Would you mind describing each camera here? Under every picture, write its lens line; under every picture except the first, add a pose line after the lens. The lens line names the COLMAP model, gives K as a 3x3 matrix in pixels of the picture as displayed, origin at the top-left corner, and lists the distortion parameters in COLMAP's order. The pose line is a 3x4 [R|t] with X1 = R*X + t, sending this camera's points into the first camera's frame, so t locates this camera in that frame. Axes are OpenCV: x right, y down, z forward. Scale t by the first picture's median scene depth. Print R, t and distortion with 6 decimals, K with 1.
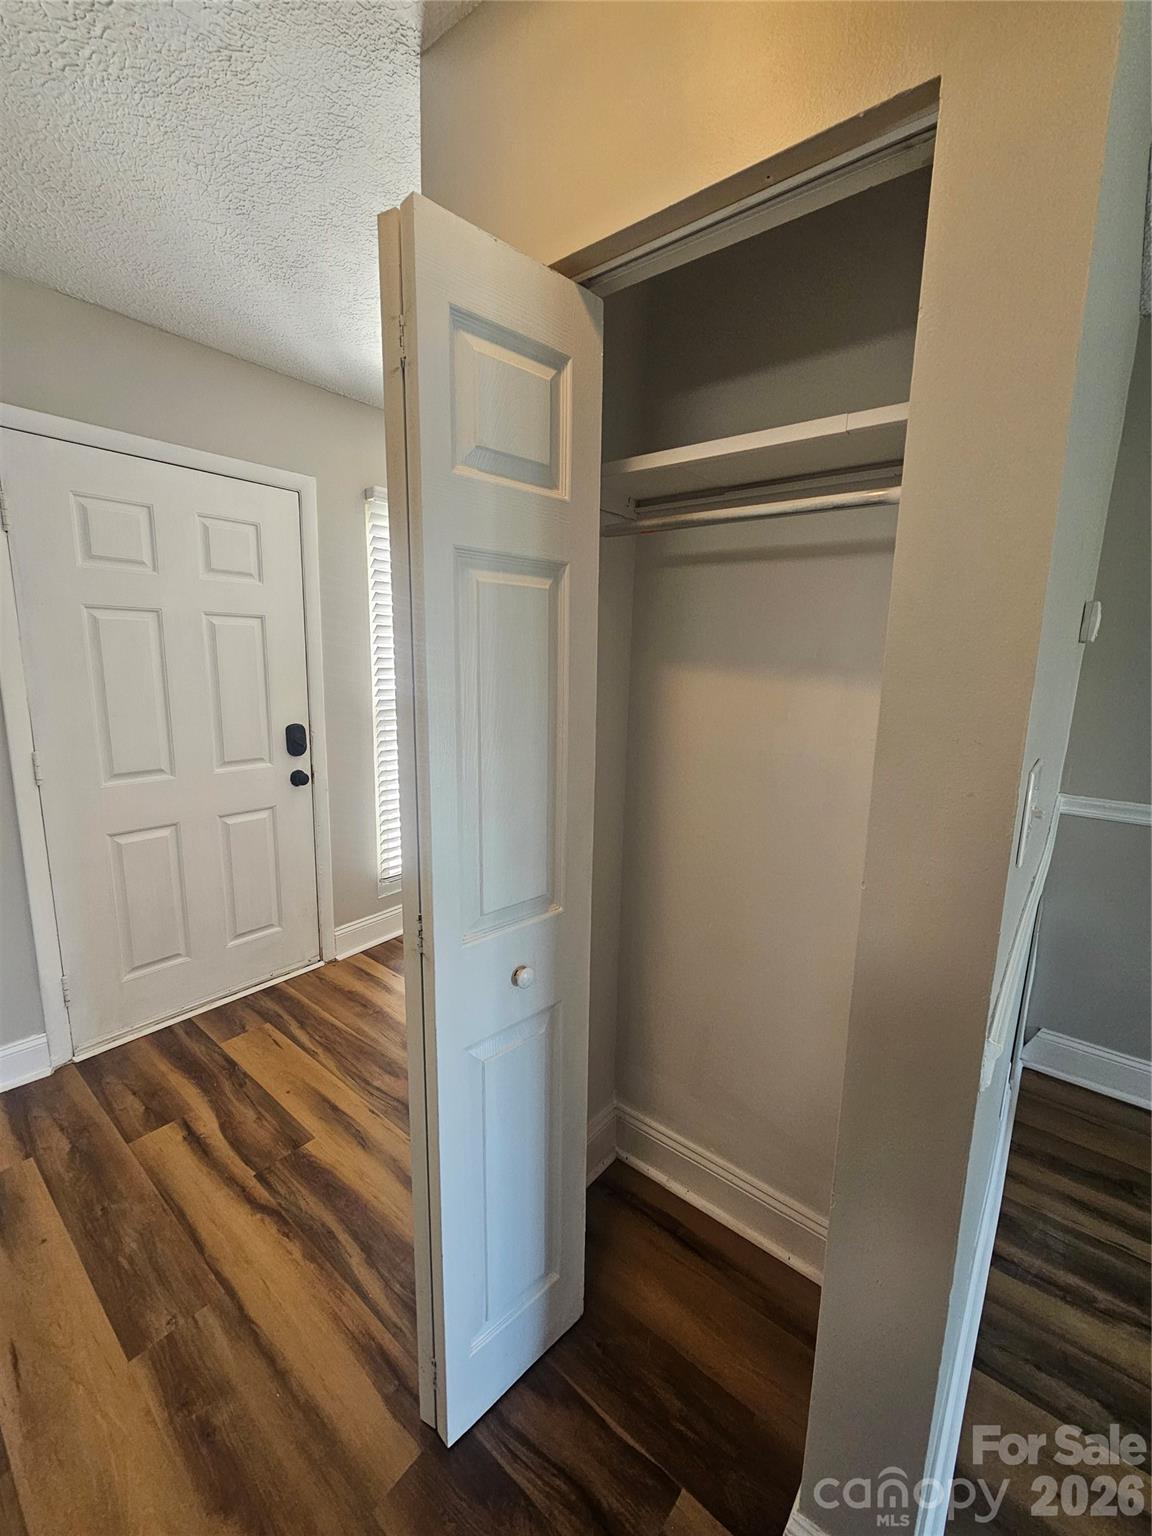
lens RADIAL K [[625.4, 0, 576.7], [0, 625.4, 766.2], [0, 0, 1]] dist [-0.004120, -0.000413]
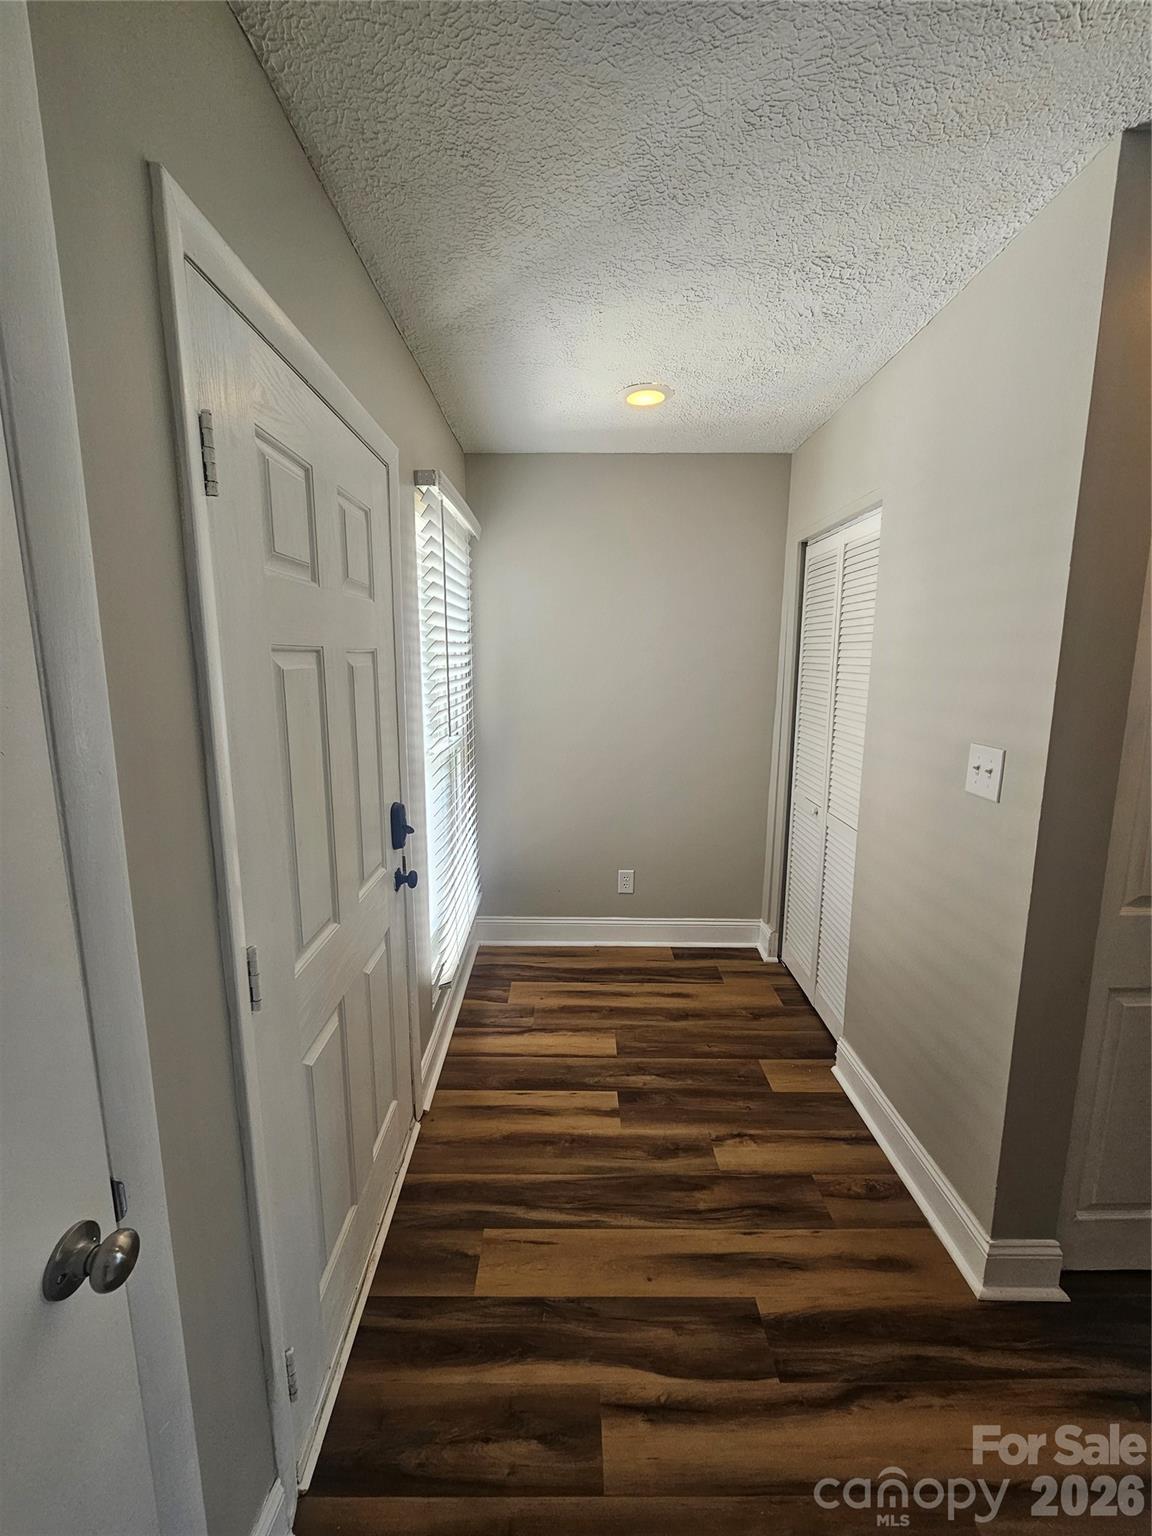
lens RADIAL K [[625.4, 0, 565.5], [0, 625.4, 763.6], [0, 0, 1]] dist [-0.004120, -0.000413]
pose [[0.776948, -0.129207, 0.616163, -0.938589], [0.126990, 0.990760, 0.047632, -0.154015], [-0.616624, 0.041239, 0.786177, 0.441610]]
